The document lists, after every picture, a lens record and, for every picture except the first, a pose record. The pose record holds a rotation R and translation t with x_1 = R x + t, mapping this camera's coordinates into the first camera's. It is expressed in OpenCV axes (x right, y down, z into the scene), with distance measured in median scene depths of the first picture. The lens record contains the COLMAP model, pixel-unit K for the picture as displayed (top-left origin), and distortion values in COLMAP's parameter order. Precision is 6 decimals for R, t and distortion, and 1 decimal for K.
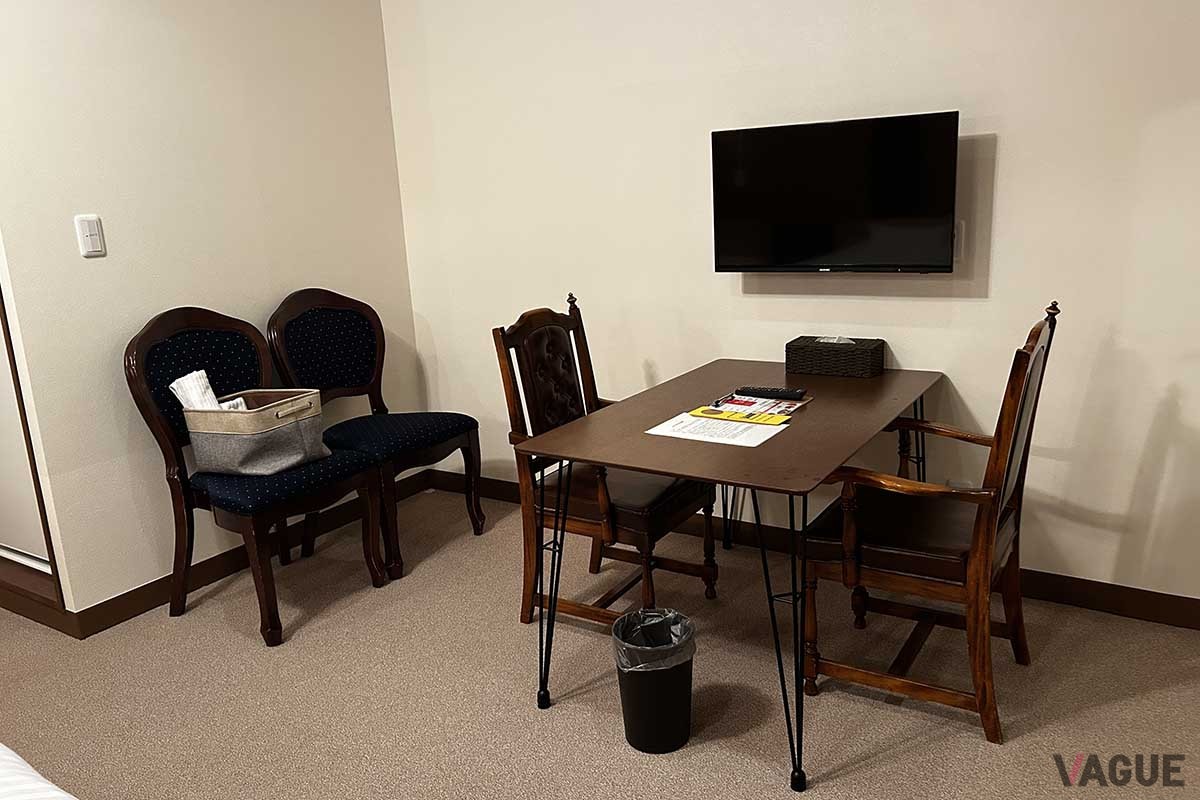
lens RADIAL K [[900.5, 0, 601.8], [0, 900.5, 400.8], [0, 0, 1]] dist [0.013634, 0.000094]
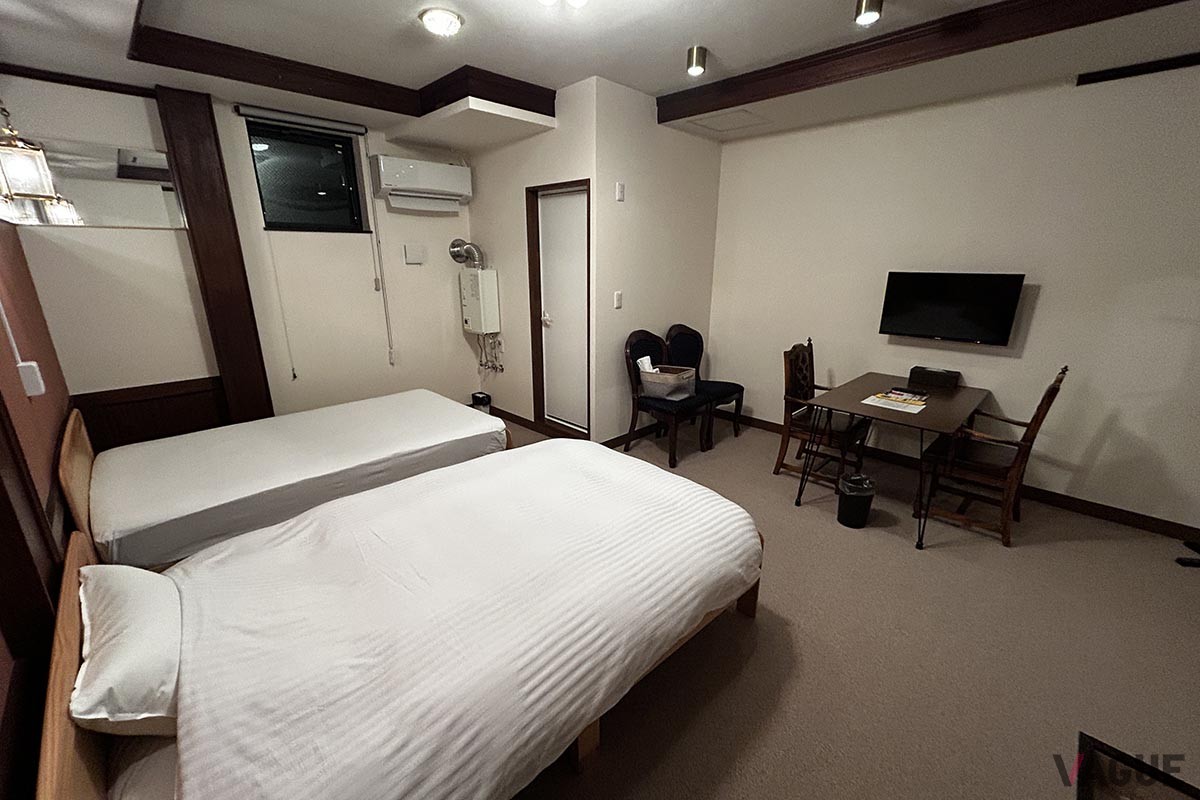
lens RADIAL K [[479.9, 0, 594.6], [0, 479.9, 404.4], [0, 0, 1]] dist [-0.001786, 0.000051]
pose [[0.971351, 0.116535, -0.207117, -0.311035], [-0.102639, 0.991761, 0.076651, 0.012857], [0.214343, -0.053196, 0.975309, -0.346022]]
